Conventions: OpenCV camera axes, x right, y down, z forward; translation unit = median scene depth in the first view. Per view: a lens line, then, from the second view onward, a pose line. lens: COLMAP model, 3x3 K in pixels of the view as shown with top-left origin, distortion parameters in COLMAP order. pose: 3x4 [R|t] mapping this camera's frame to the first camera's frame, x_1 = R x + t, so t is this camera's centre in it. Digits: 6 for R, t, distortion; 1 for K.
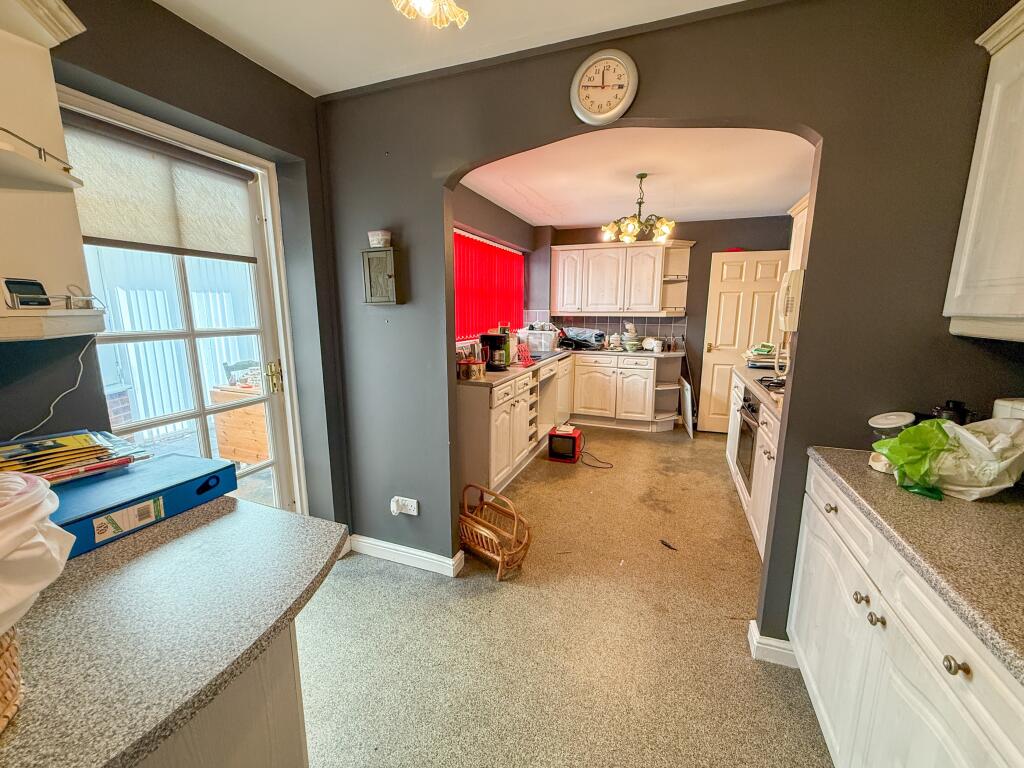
lens RADIAL K [[412.9, 0, 514.5], [0, 412.9, 384.7], [0, 0, 1]] dist [-0.001167, -0.000320]
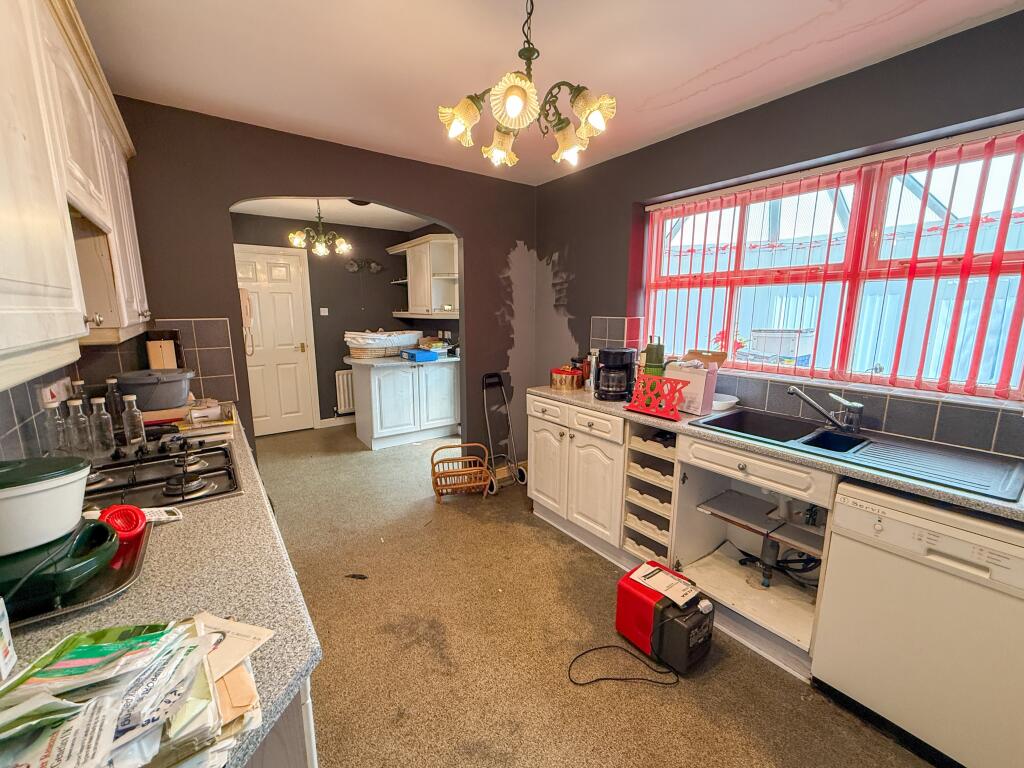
lens RADIAL K [[412.9, 0, 516.1], [0, 412.9, 385.0], [0, 0, 1]] dist [-0.001167, -0.000320]
pose [[-0.533874, 0.136666, -0.834446, 0.685294], [-0.164445, 0.951228, 0.261003, -0.232935], [0.829419, 0.276564, -0.485362, 1.253722]]
